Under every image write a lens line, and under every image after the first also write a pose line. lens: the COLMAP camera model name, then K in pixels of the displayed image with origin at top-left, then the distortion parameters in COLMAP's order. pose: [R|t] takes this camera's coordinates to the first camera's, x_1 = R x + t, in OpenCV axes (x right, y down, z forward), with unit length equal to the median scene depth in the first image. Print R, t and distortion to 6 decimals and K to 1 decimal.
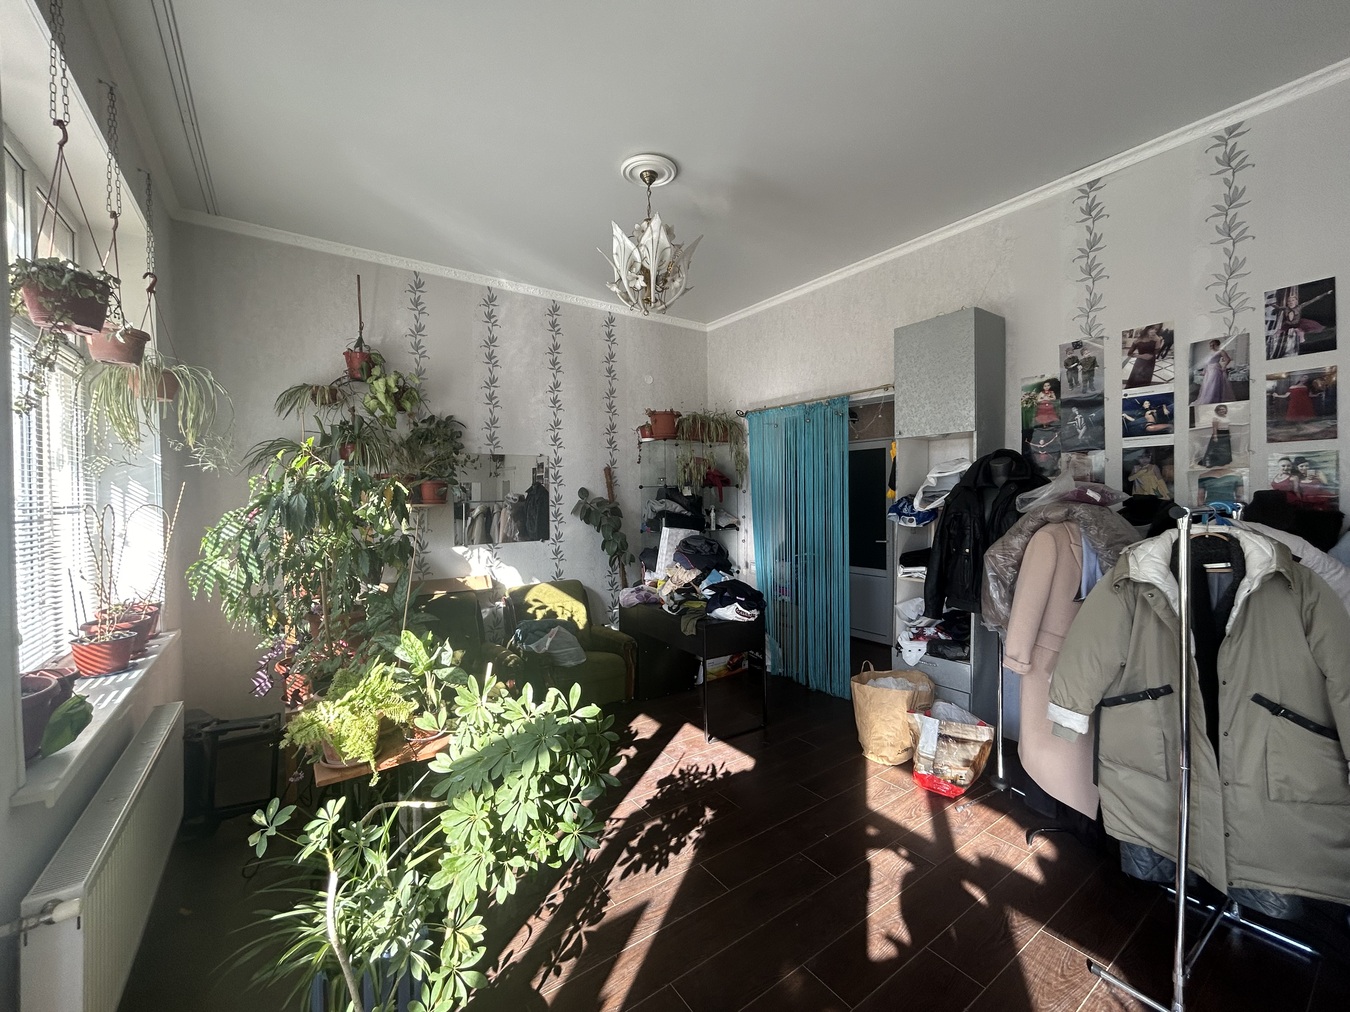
lens RADIAL K [[549.6, 0, 676.8], [0, 549.6, 506.6], [0, 0, 1]] dist [0.004597, -0.000873]
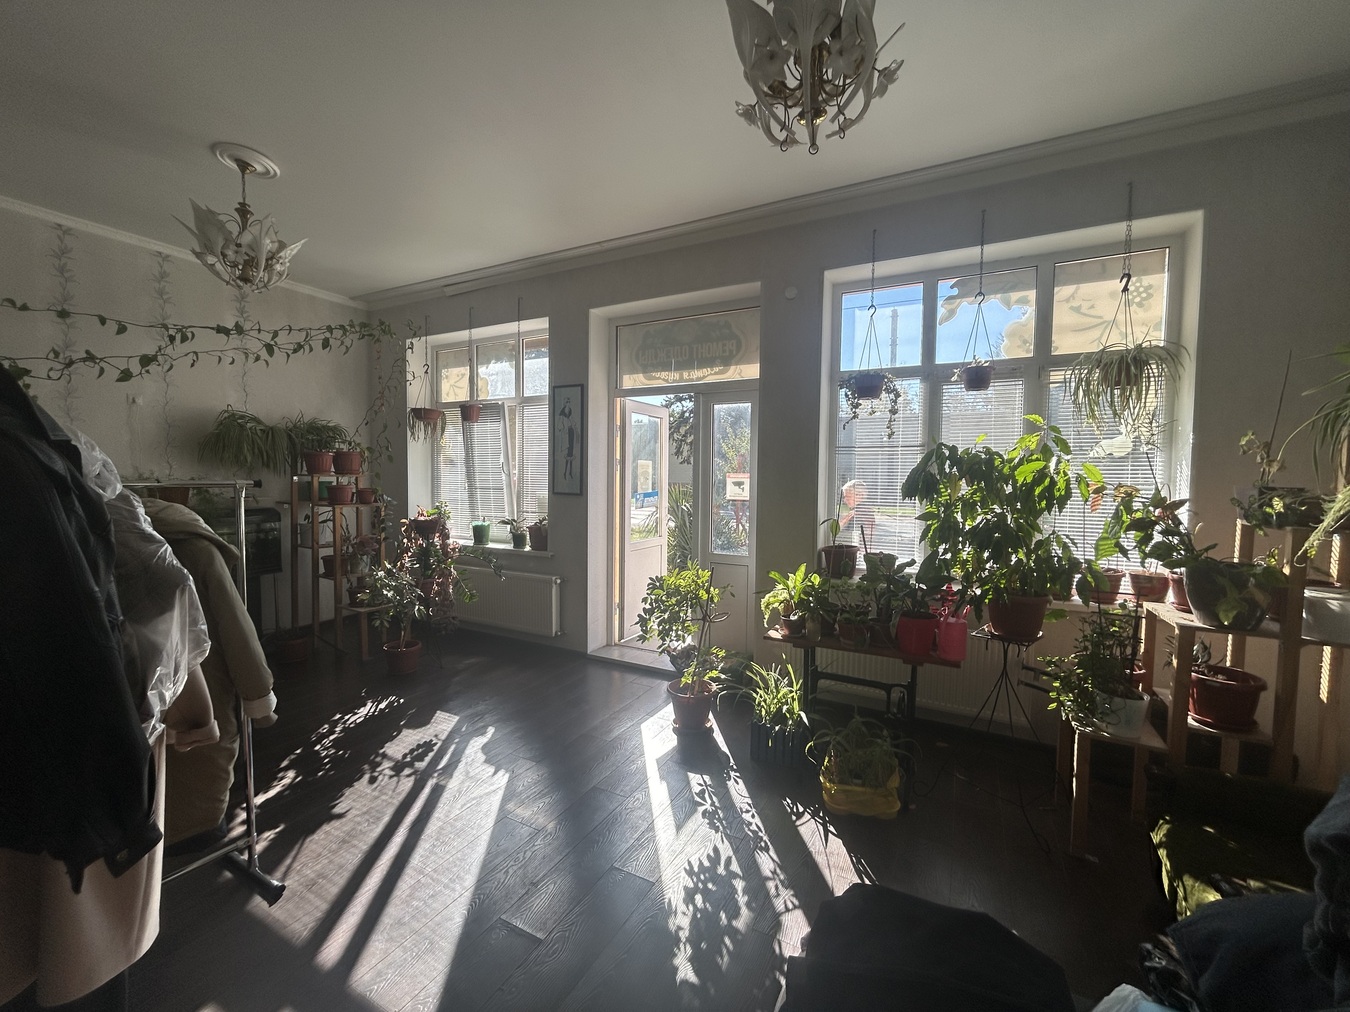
lens RADIAL K [[549.6, 0, 674.5], [0, 549.6, 502.7], [0, 0, 1]] dist [0.004597, -0.000873]
pose [[-0.892617, 0.015823, -0.450537, 0.342150], [-0.014699, 0.997831, 0.064165, -0.019379], [0.450575, 0.063897, -0.890449, 1.503045]]
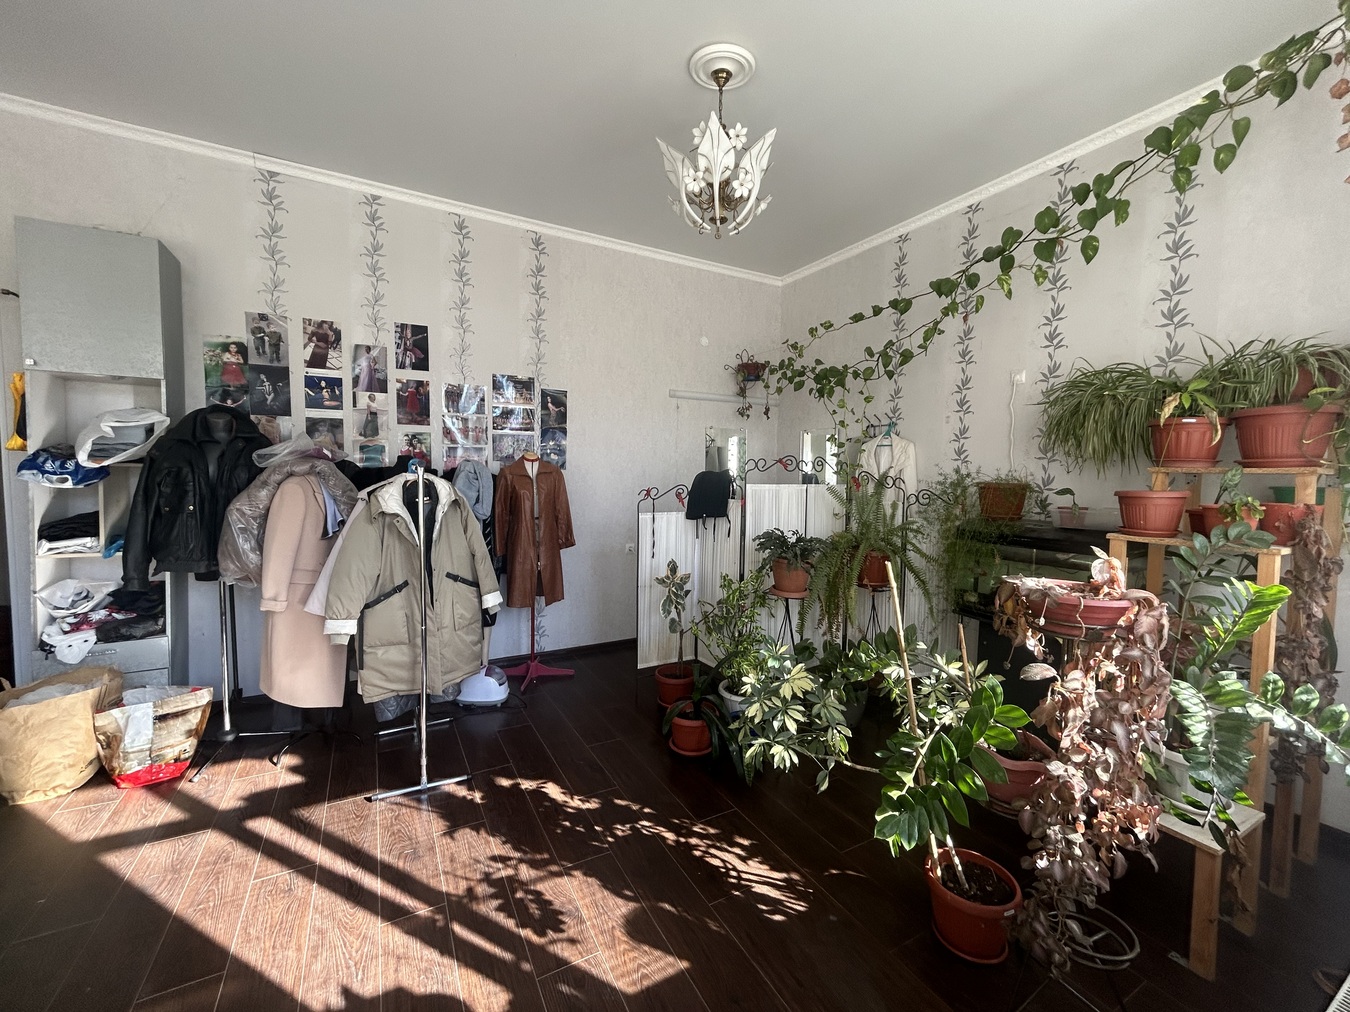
lens RADIAL K [[549.6, 0, 680.0], [0, 549.6, 503.7], [0, 0, 1]] dist [0.004597, -0.000873]
pose [[0.108625, -0.047233, 0.992960, -0.319230], [0.001930, 0.998879, 0.047303, 0.029507], [-0.994081, -0.003222, 0.108594, 0.063175]]
